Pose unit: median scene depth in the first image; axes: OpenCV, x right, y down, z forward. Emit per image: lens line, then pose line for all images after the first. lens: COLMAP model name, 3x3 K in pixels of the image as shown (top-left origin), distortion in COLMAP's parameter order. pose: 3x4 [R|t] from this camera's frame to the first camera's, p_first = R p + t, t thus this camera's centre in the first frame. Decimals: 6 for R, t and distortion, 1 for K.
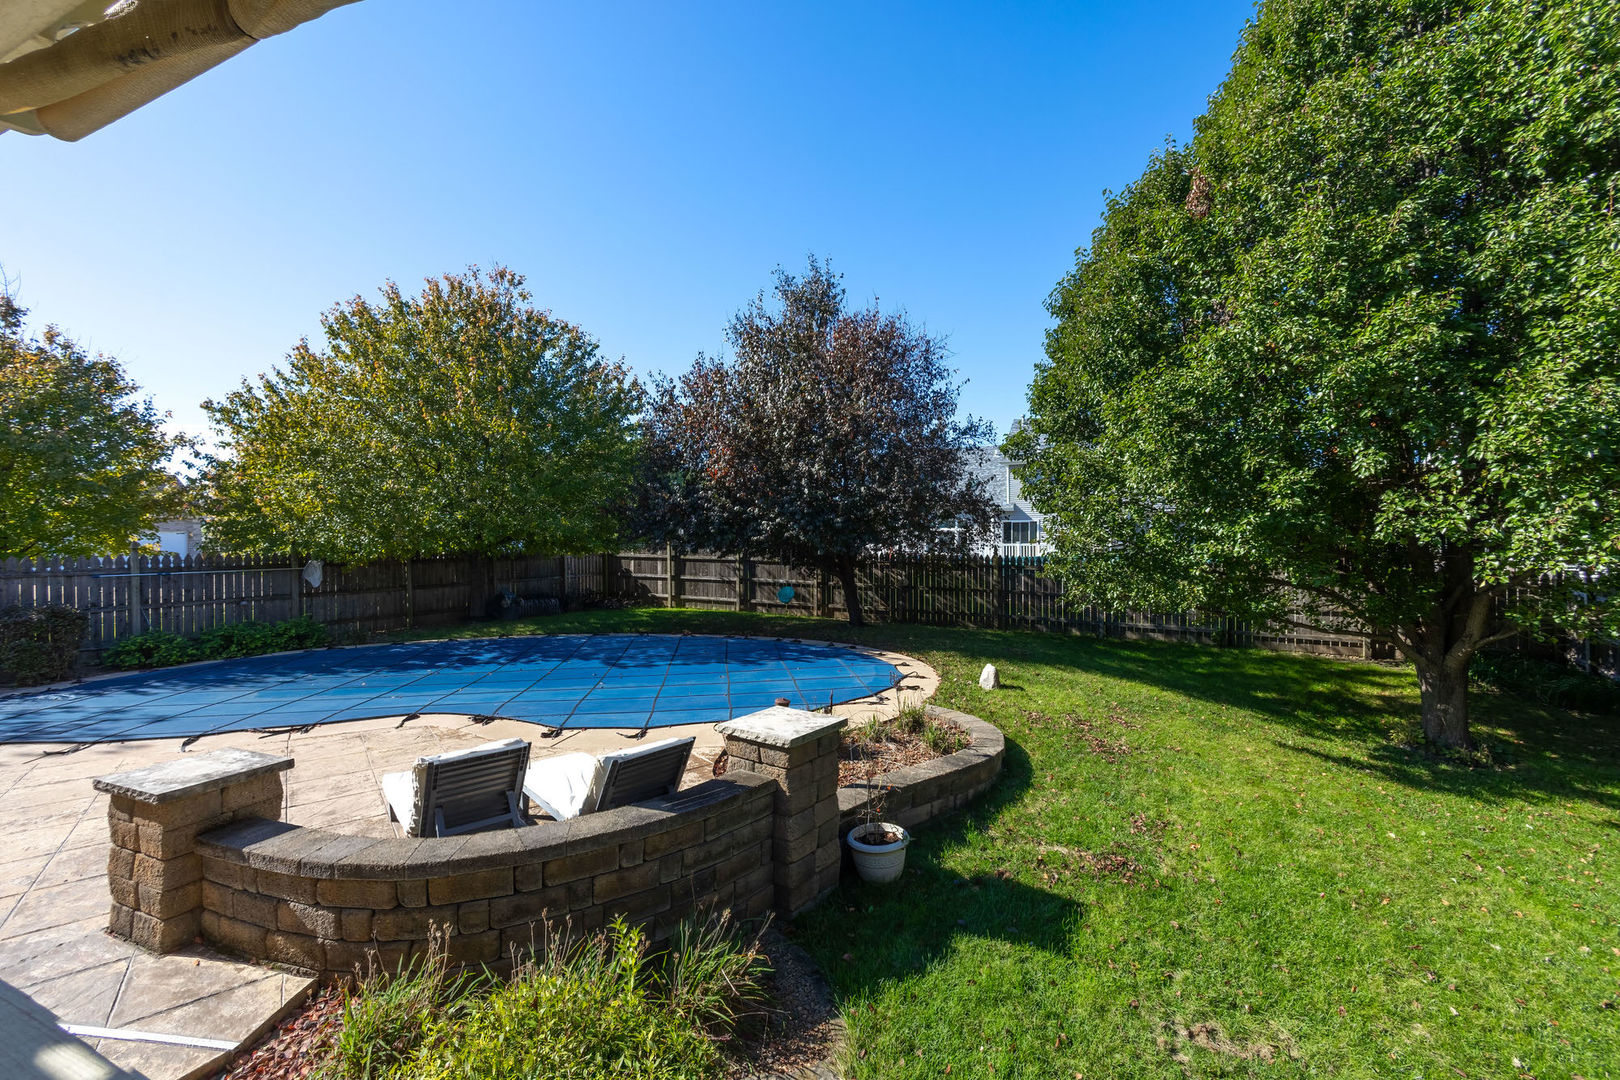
lens RADIAL K [[707.2, 0, 803.0], [0, 707.2, 524.6], [0, 0, 1]] dist [-0.008250, -0.000261]
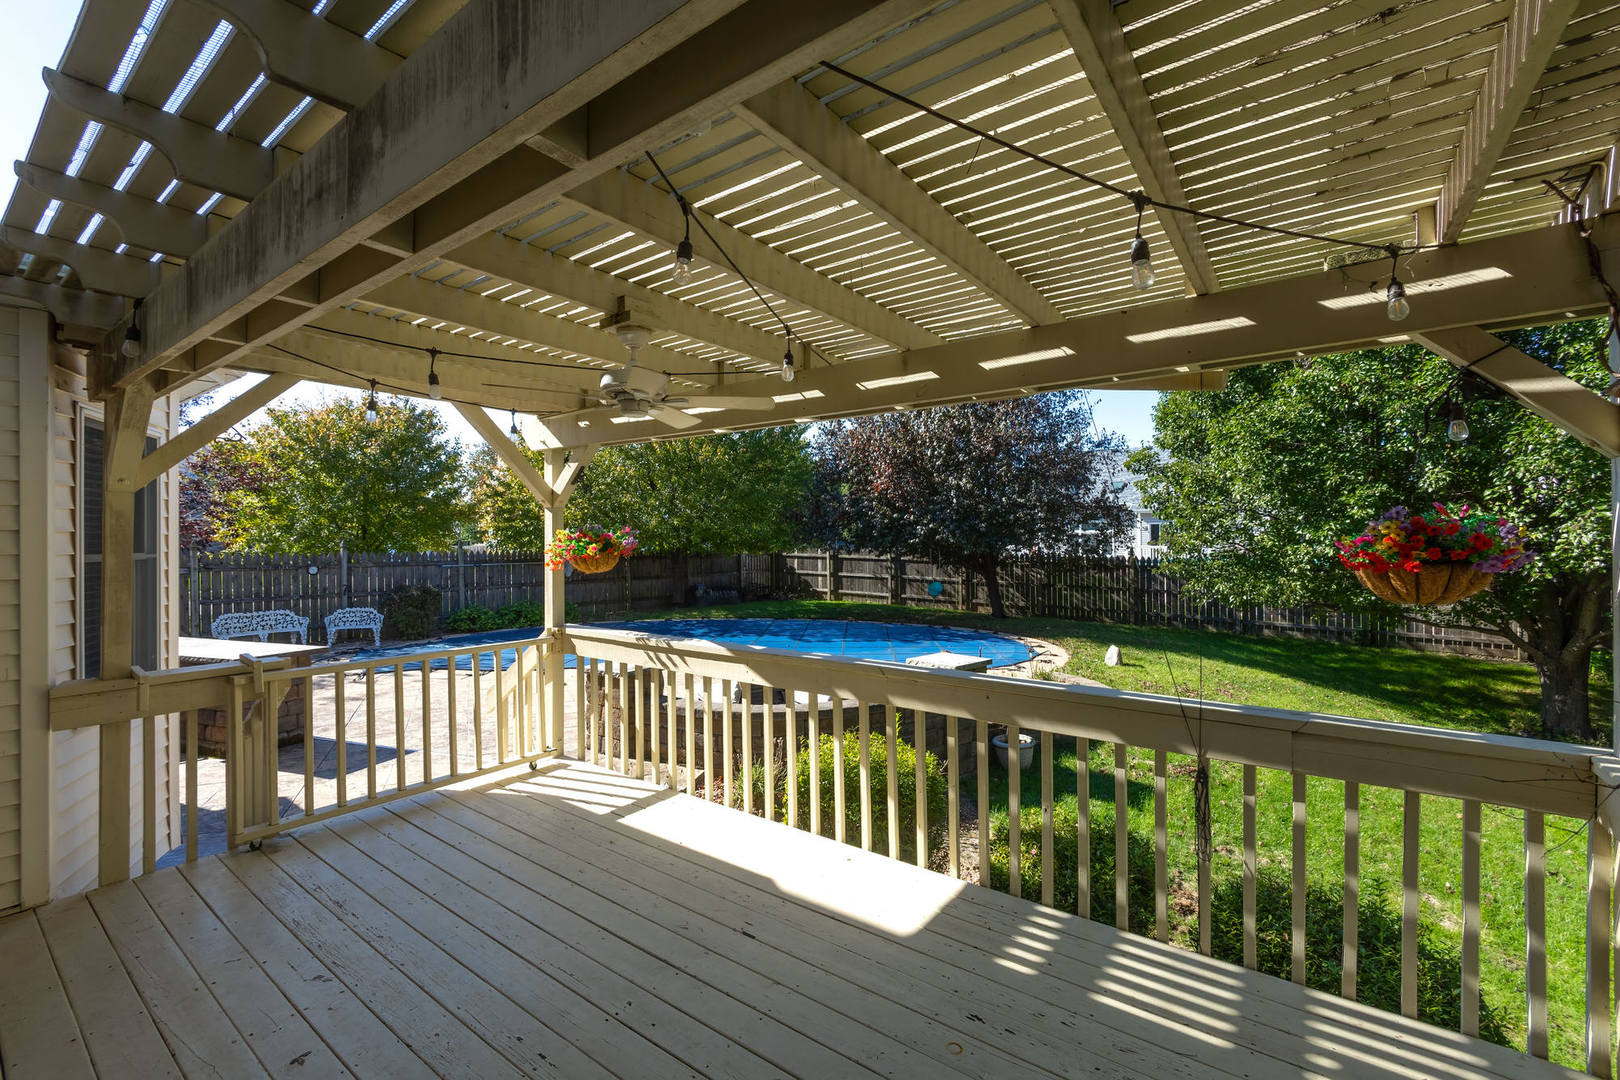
lens RADIAL K [[707.2, 0, 794.6], [0, 707.2, 522.6], [0, 0, 1]] dist [-0.008250, -0.000261]
pose [[0.979037, -0.002760, -0.203663, -0.014776], [0.001799, 0.999986, -0.004908, -0.004358], [0.203674, 0.004438, 0.979029, -0.197517]]
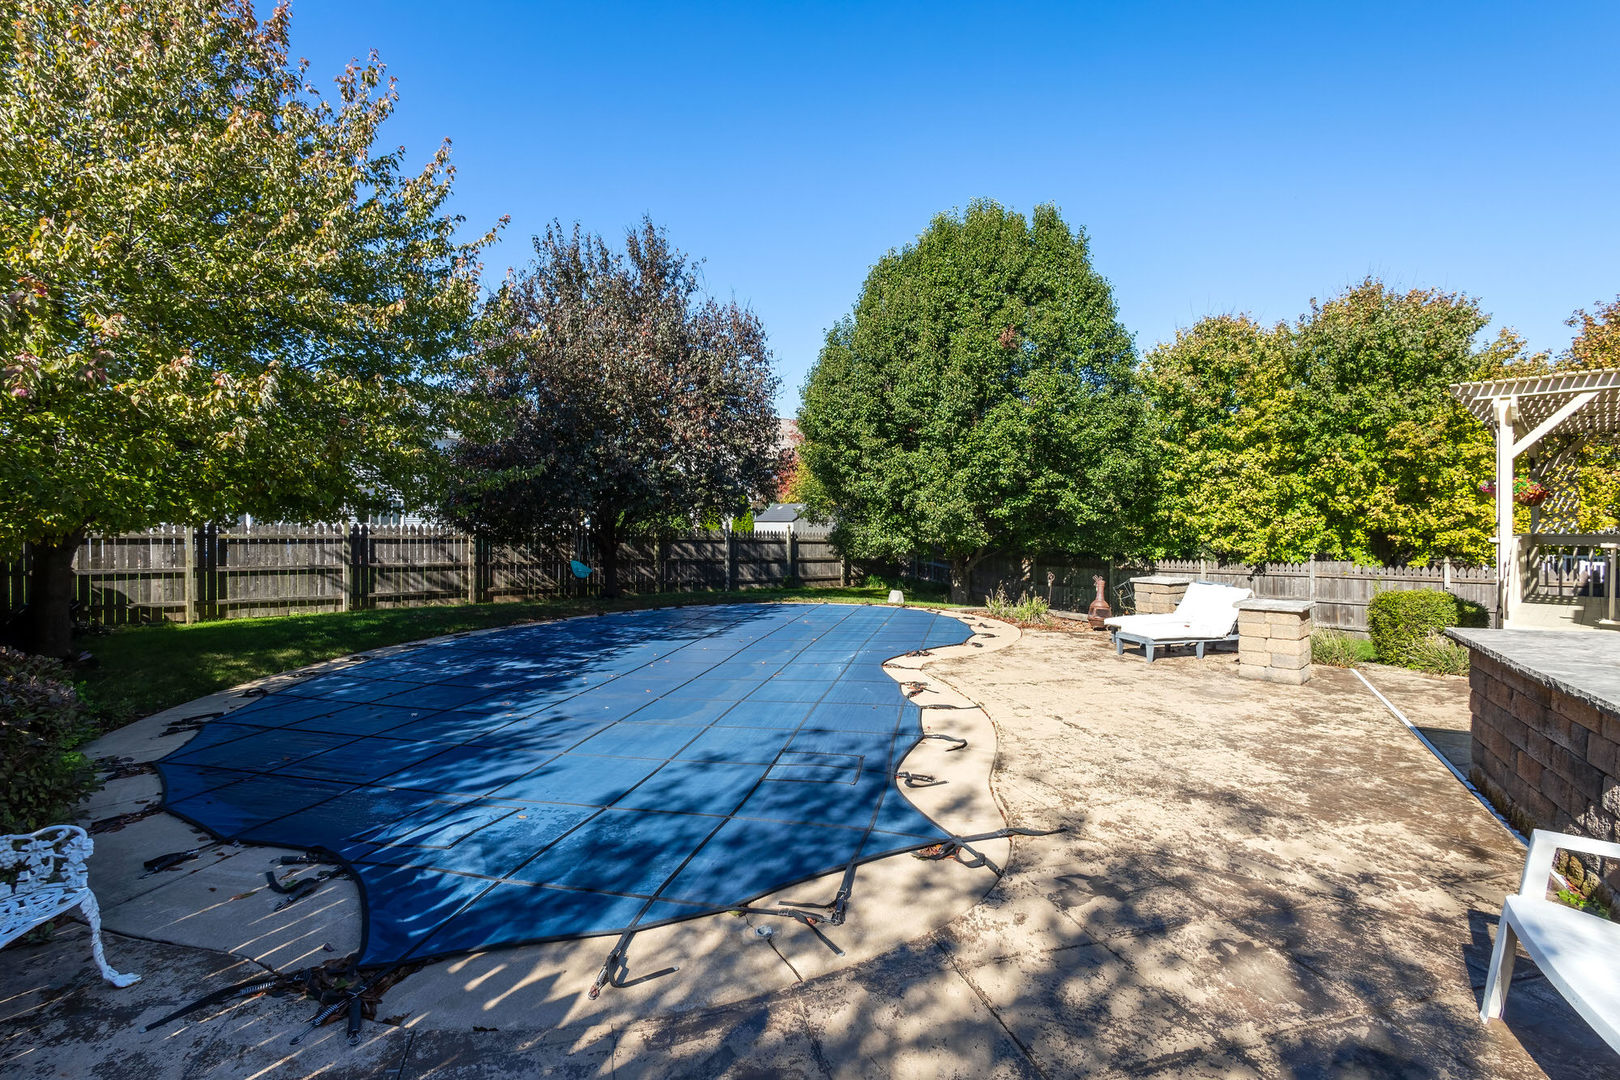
lens RADIAL K [[764.0, 0, 836.7], [0, 764.0, 541.7], [0, 0, 1]] dist [0.009467, -0.001309]
pose [[0.317325, -0.016832, 0.948167, -0.941726], [-0.015700, 0.999612, 0.022999, 0.041486], [-0.948187, -0.022185, 0.316938, 0.433342]]
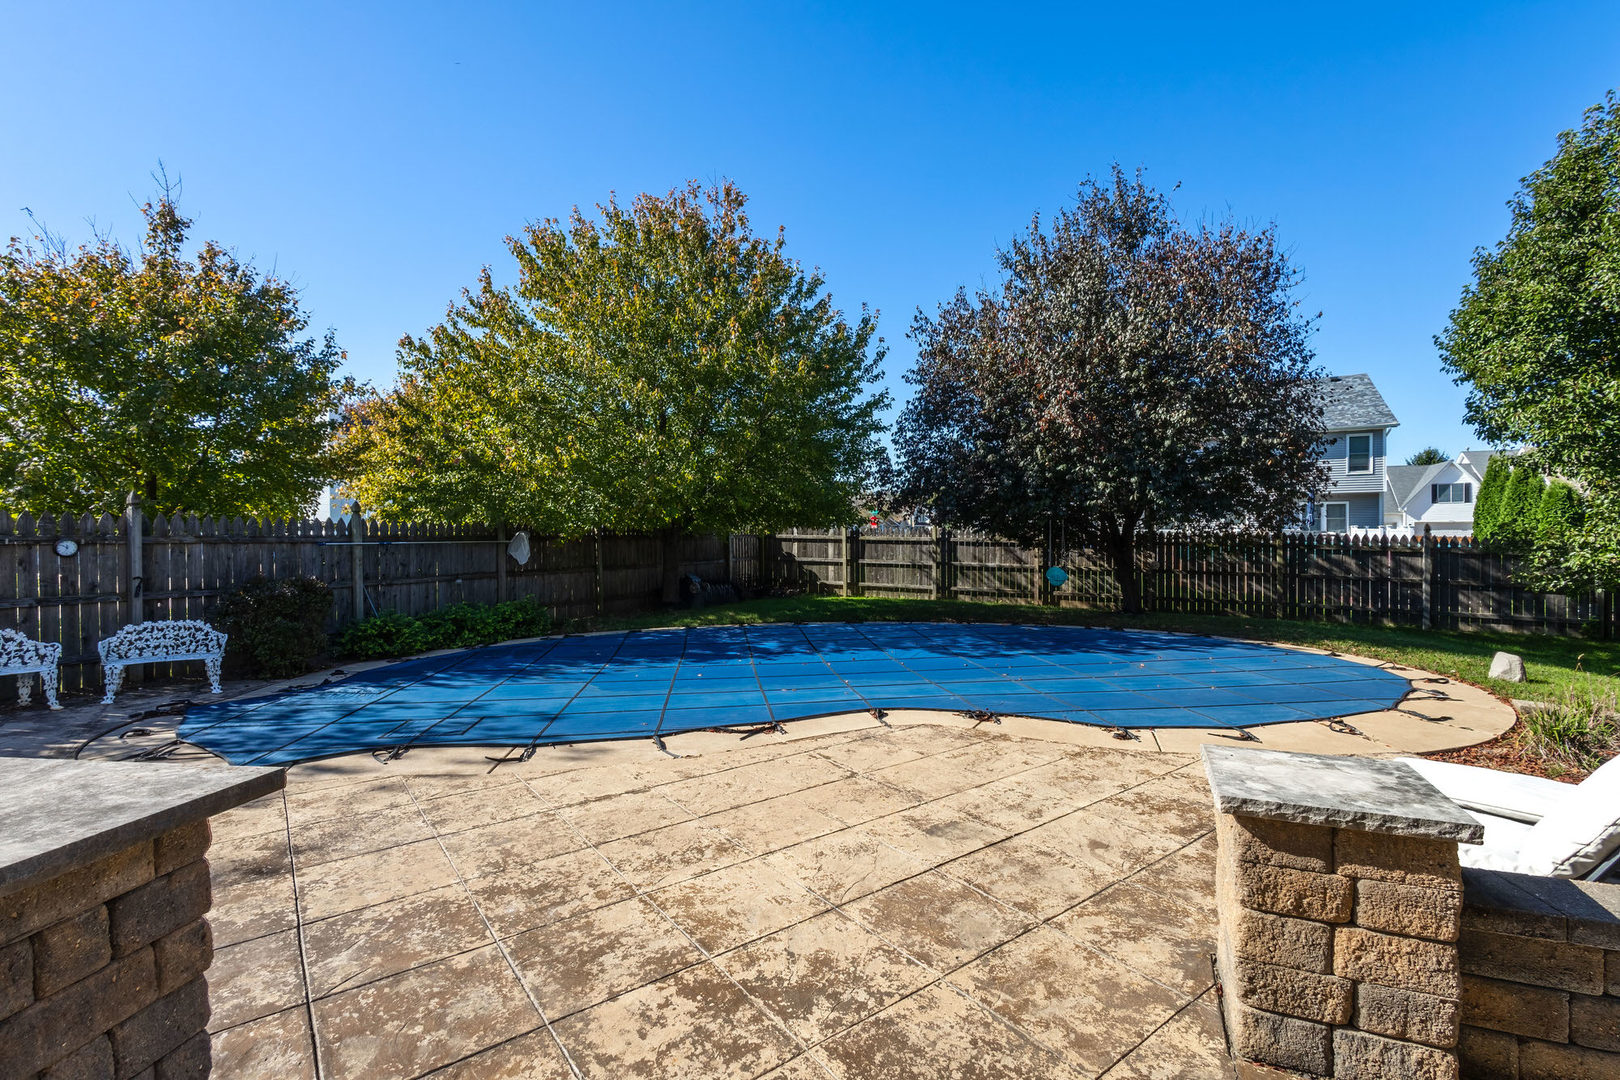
lens RADIAL K [[764.0, 0, 797.8], [0, 764.0, 525.2], [0, 0, 1]] dist [0.009467, -0.001309]
pose [[0.999978, 0.001528, -0.006473, -0.362674], [-0.001484, 0.999975, 0.006880, 0.036080], [0.006483, -0.006871, 0.999955, 0.097506]]
